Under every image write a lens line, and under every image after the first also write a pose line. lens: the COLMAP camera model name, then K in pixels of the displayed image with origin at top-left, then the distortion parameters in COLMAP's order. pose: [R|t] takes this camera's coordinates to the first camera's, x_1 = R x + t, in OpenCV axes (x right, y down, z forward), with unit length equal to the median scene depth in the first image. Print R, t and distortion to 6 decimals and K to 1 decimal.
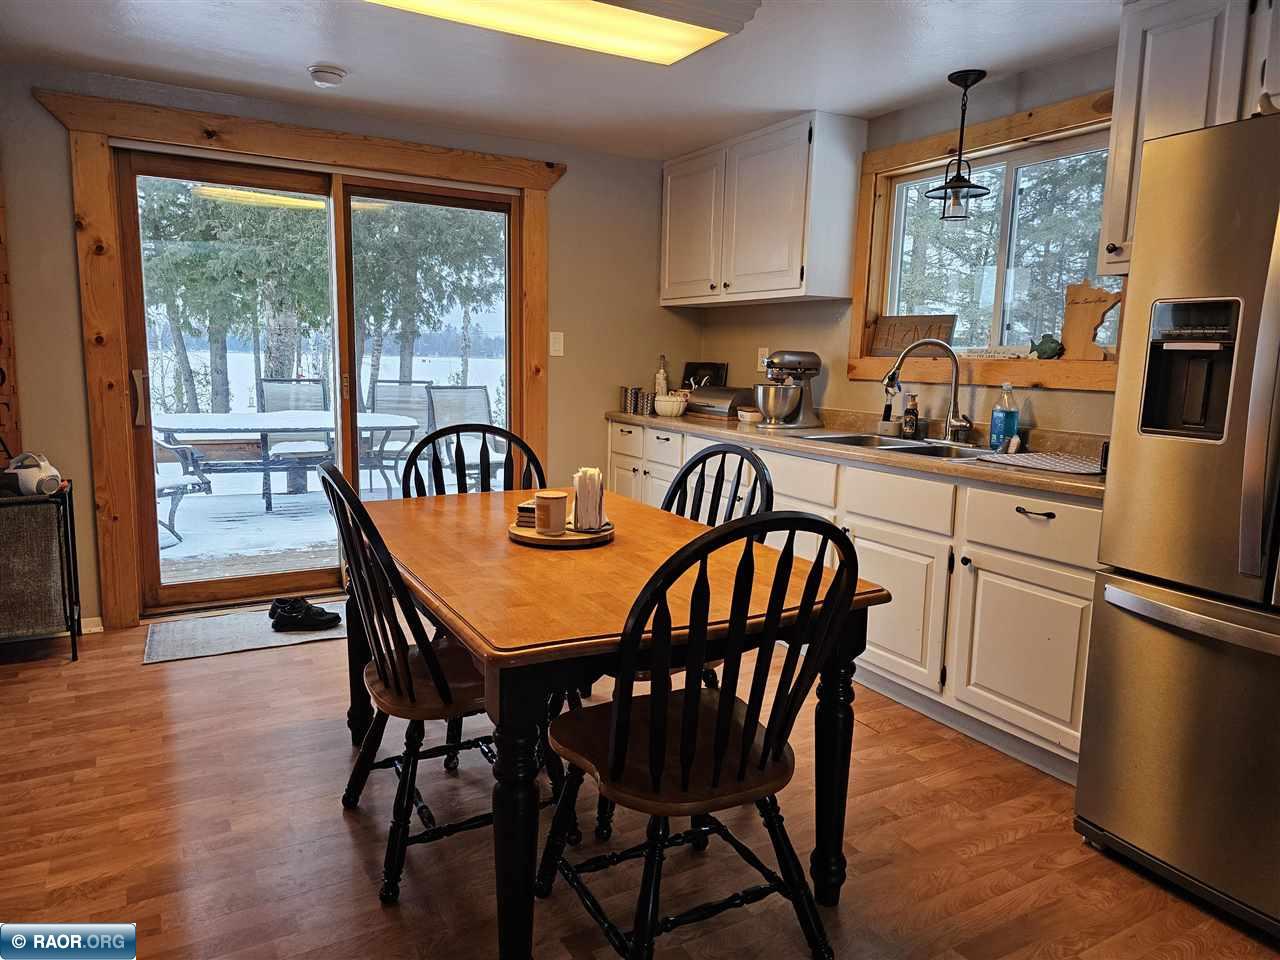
lens RADIAL K [[859.0, 0, 631.3], [0, 859.0, 477.2], [0, 0, 1]] dist [0.074813, -0.066018]
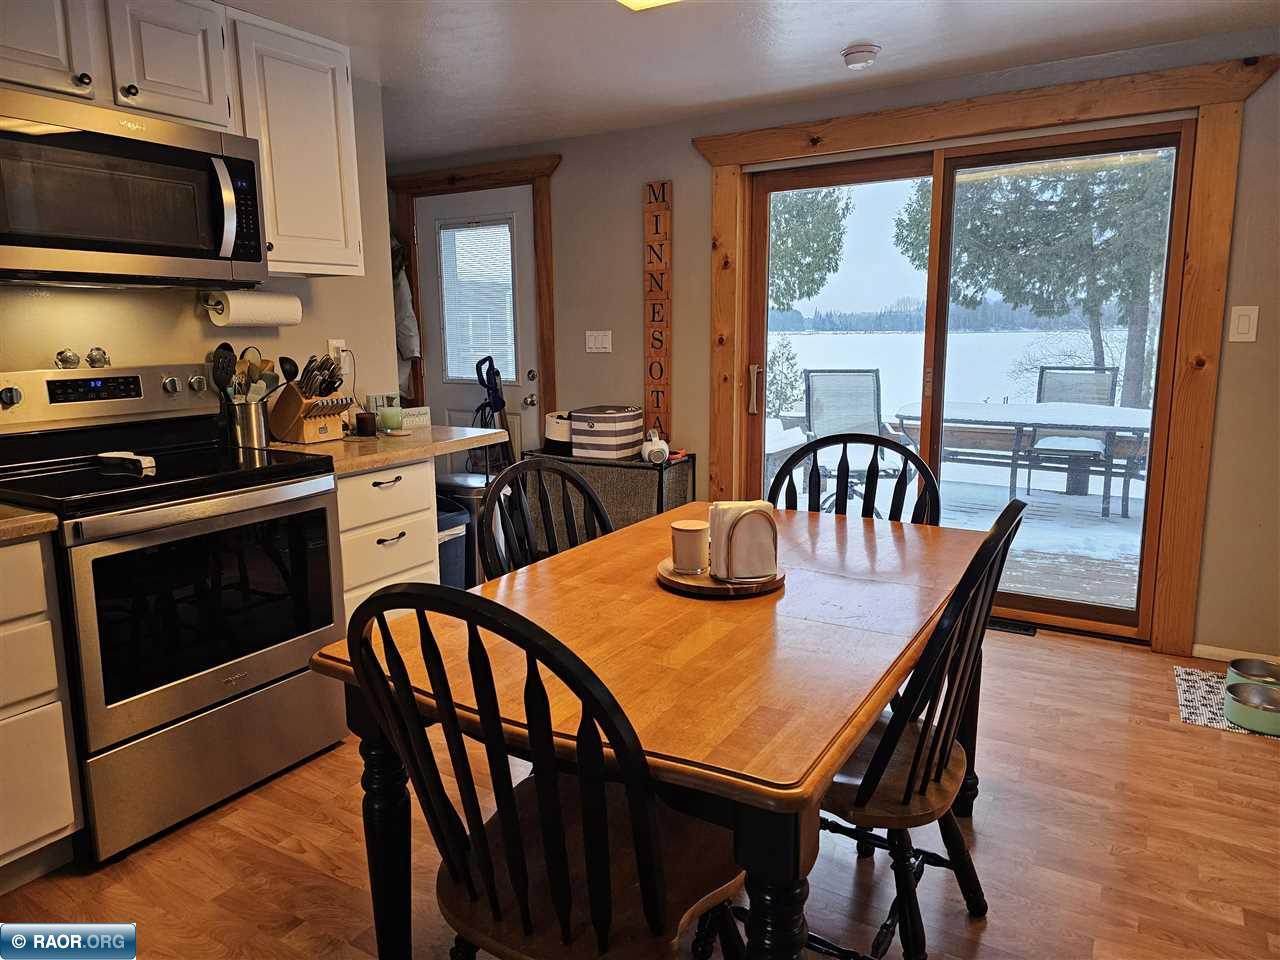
lens RADIAL K [[859.0, 0, 631.3], [0, 859.0, 477.2], [0, 0, 1]] dist [0.074813, -0.066018]
pose [[0.492284, 0.120824, -0.862008, 0.358691], [-0.100242, 0.991600, 0.081741, -0.054045], [0.864643, 0.046169, 0.500260, 0.303898]]
